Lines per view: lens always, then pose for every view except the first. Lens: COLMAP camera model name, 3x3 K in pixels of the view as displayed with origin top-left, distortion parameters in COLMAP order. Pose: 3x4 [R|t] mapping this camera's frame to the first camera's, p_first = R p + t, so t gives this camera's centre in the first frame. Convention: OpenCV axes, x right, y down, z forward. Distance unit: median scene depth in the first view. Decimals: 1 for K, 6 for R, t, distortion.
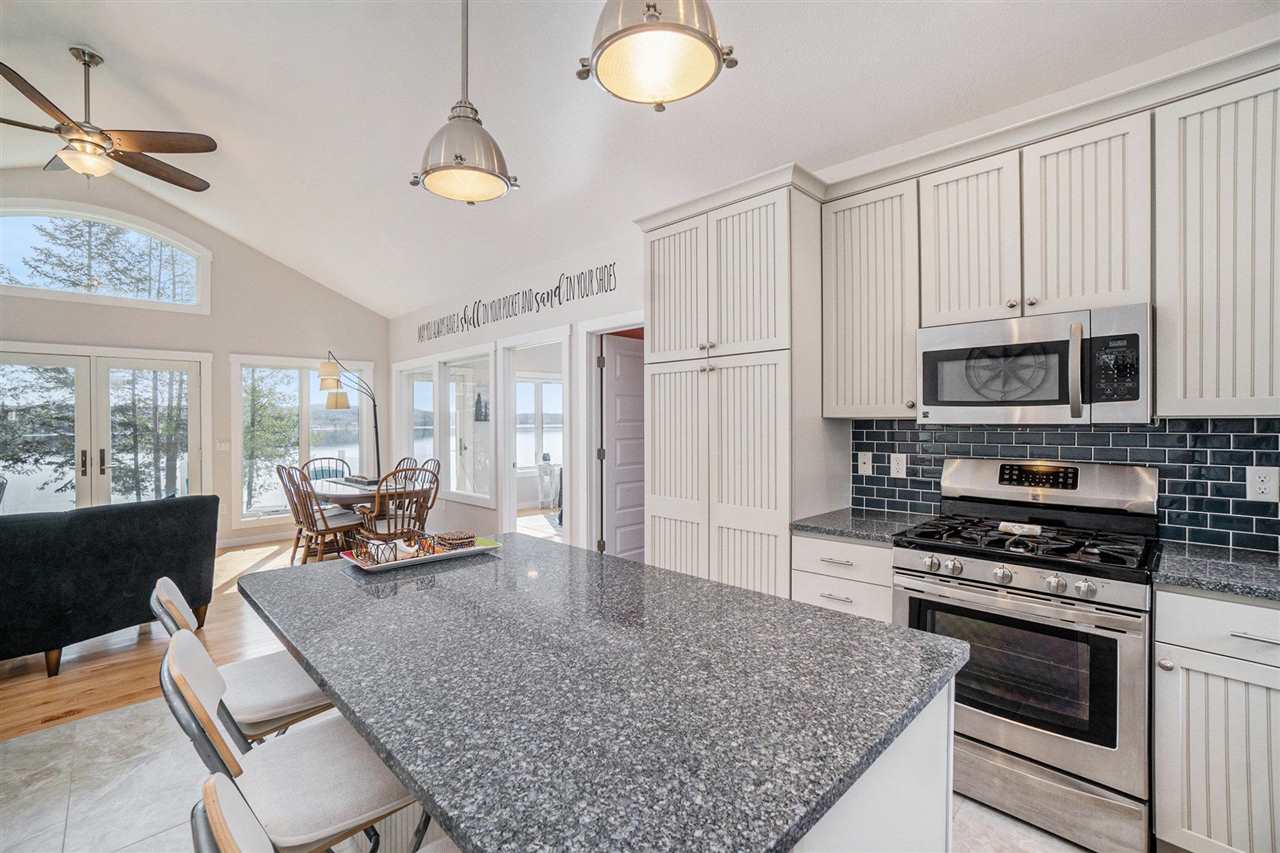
lens RADIAL K [[568.2, 0, 629.8], [0, 568.2, 419.8], [0, 0, 1]] dist [-0.056368, 0.022822]
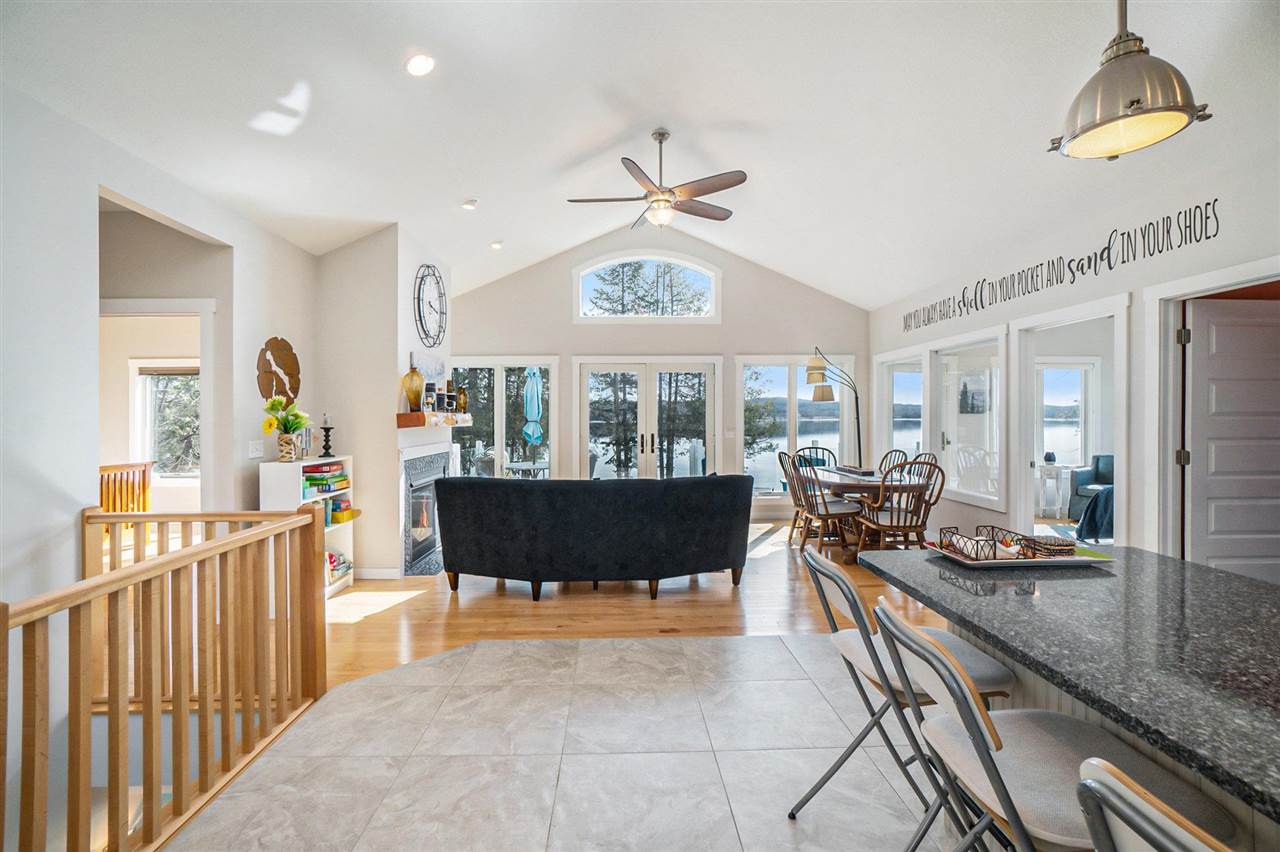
lens RADIAL K [[568.2, 0, 629.8], [0, 568.2, 419.3], [0, 0, 1]] dist [-0.056368, 0.022822]
pose [[0.736944, 0.011409, -0.675857, -0.119055], [-0.003019, 0.999903, 0.013588, 0.001750], [0.675947, -0.007973, 0.736907, -0.052609]]
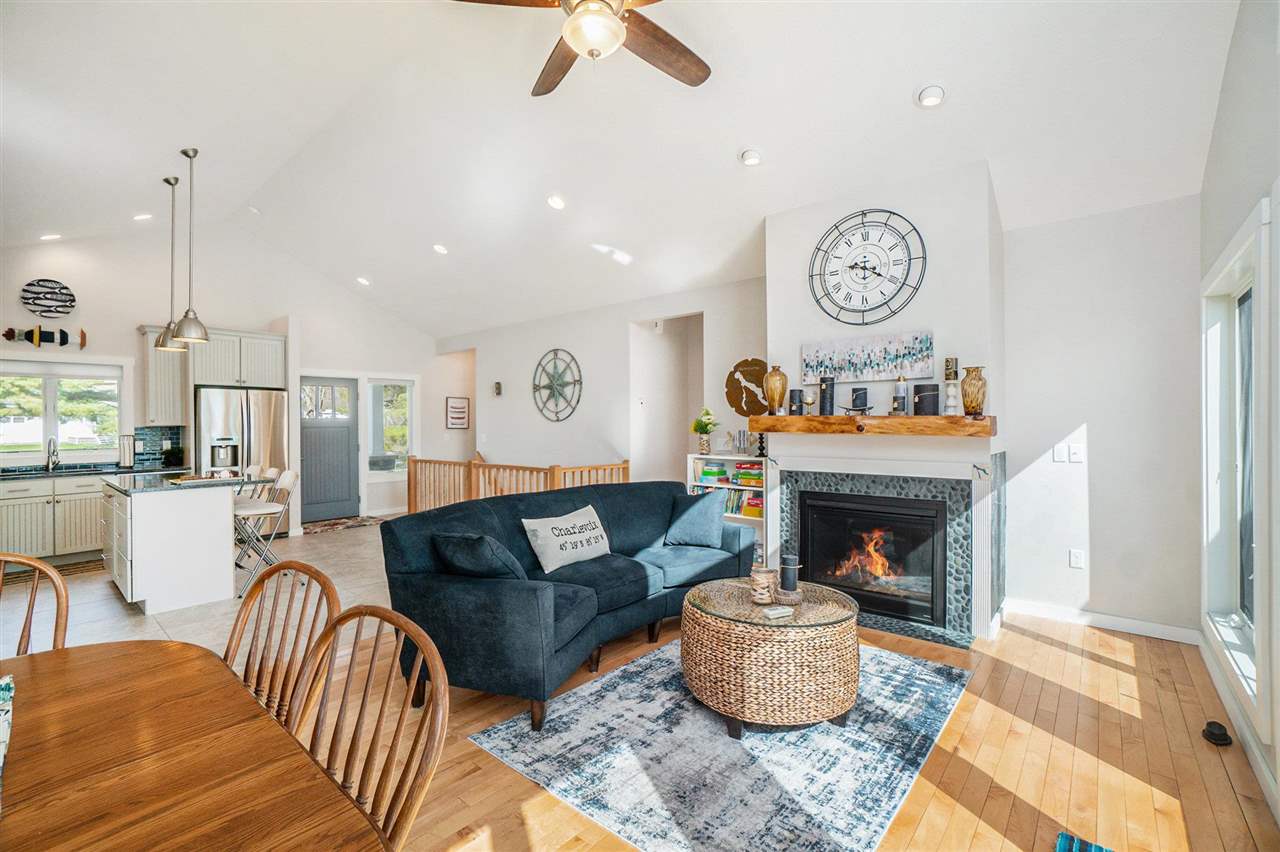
lens RADIAL K [[568.2, 0, 629.8], [0, 568.2, 419.3], [0, 0, 1]] dist [-0.056368, 0.022822]
pose [[-0.996980, 0.015876, -0.076019, -0.942040], [0.016553, 0.999829, -0.008282, 0.015081], [0.075875, -0.009515, -0.997072, 1.628810]]
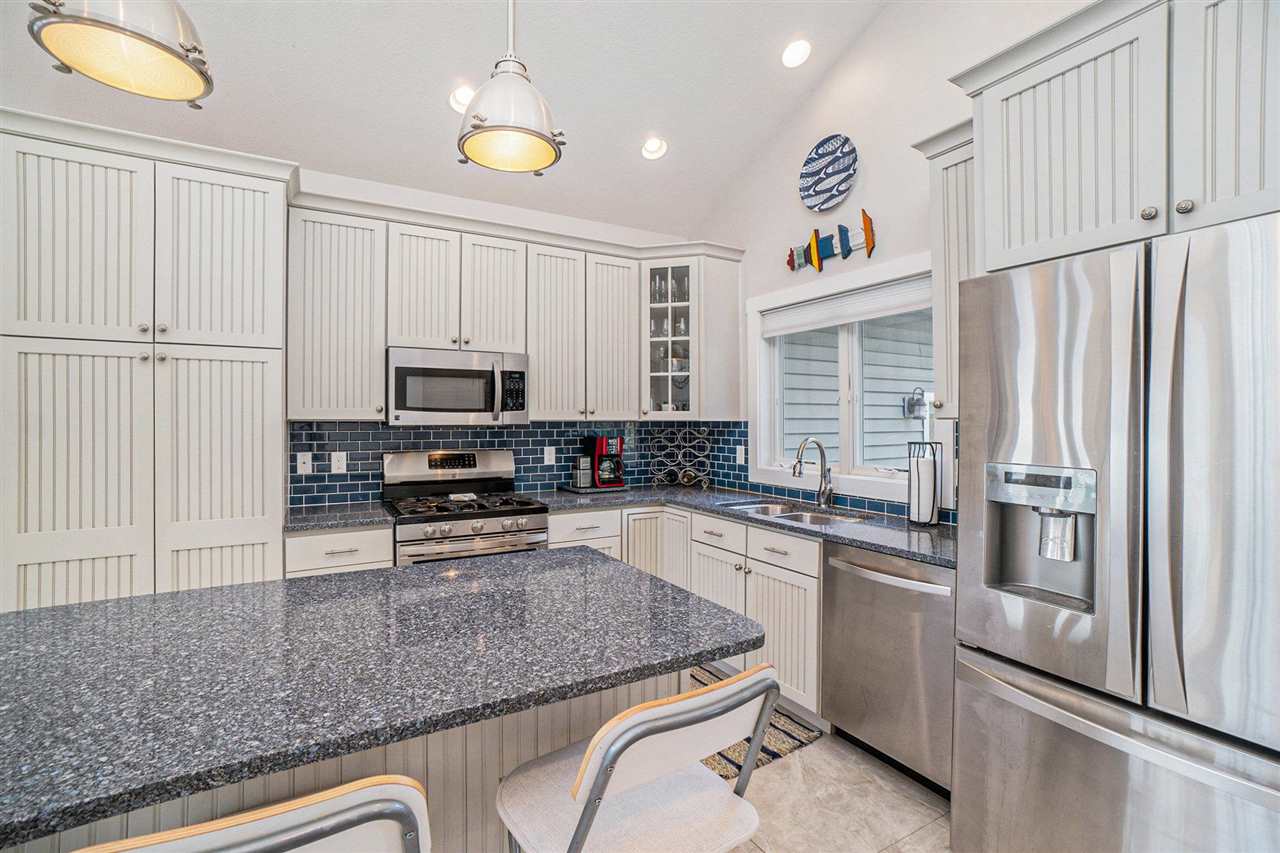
lens RADIAL K [[568.2, 0, 629.8], [0, 568.2, 419.8], [0, 0, 1]] dist [-0.056368, 0.022822]
pose [[0.249847, 0.006196, 0.968265, -0.324999], [-0.002223, 0.999981, -0.005826, 0.001102], [-0.968283, -0.000696, 0.249856, 0.113192]]
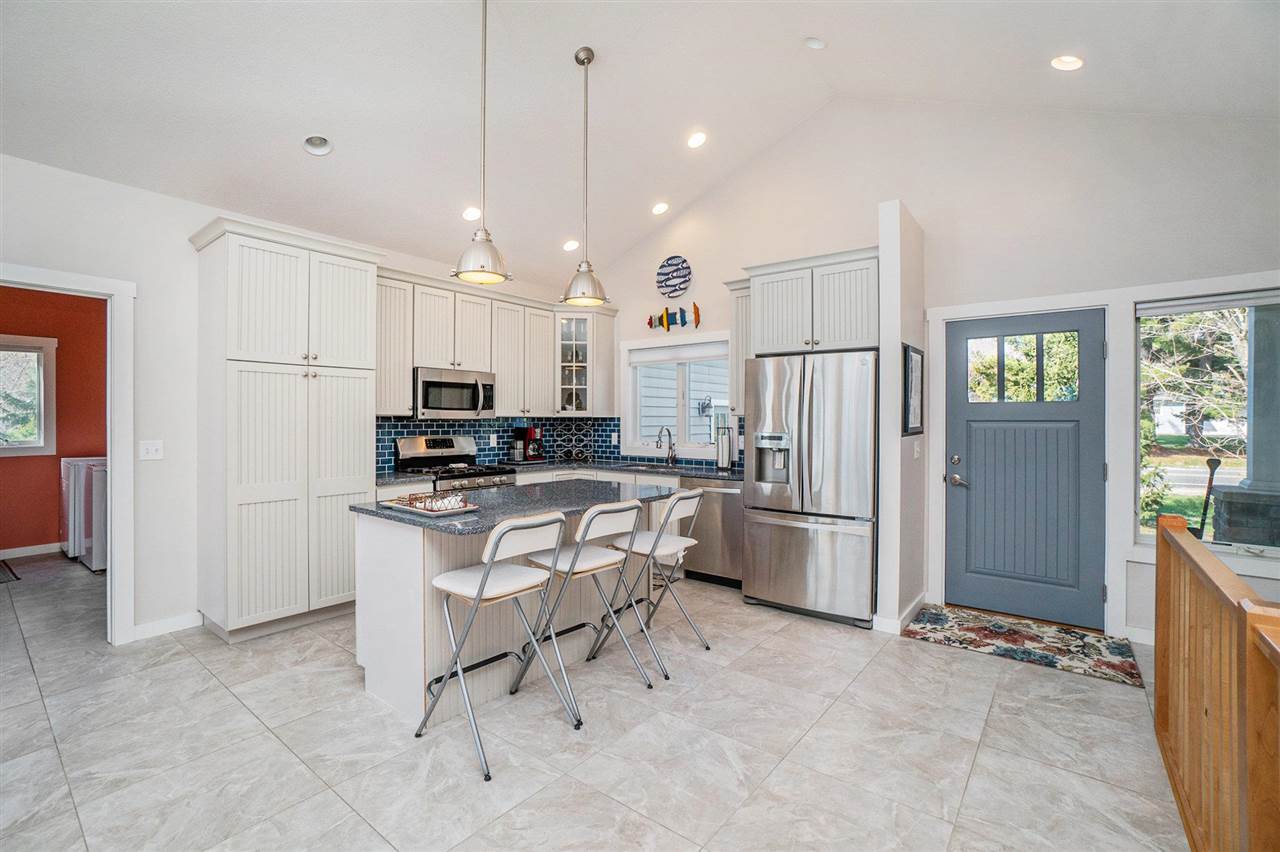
lens RADIAL K [[568.2, 0, 629.8], [0, 568.2, 419.3], [0, 0, 1]] dist [-0.056368, 0.022822]
pose [[-0.120237, 0.006172, 0.992726, -0.870848], [-0.001812, 0.999978, -0.006436, 0.012550], [-0.992744, -0.002573, -0.120223, 0.315152]]
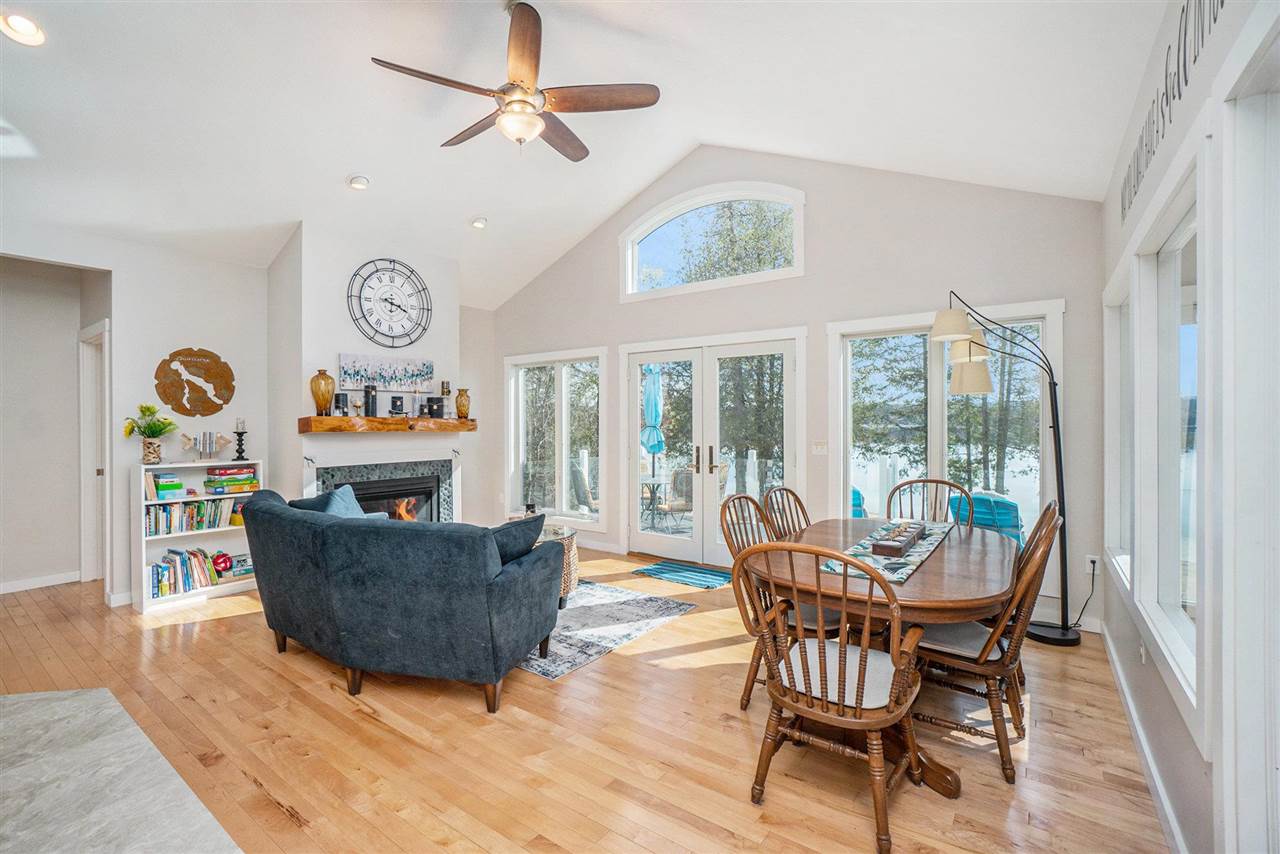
lens RADIAL K [[568.2, 0, 629.8], [0, 568.2, 420.3], [0, 0, 1]] dist [-0.056368, 0.022822]
pose [[0.163291, 0.009354, -0.986534, -0.054672], [0.002399, 0.999948, 0.009878, 0.001670], [0.986575, -0.003980, 0.163260, 0.984282]]
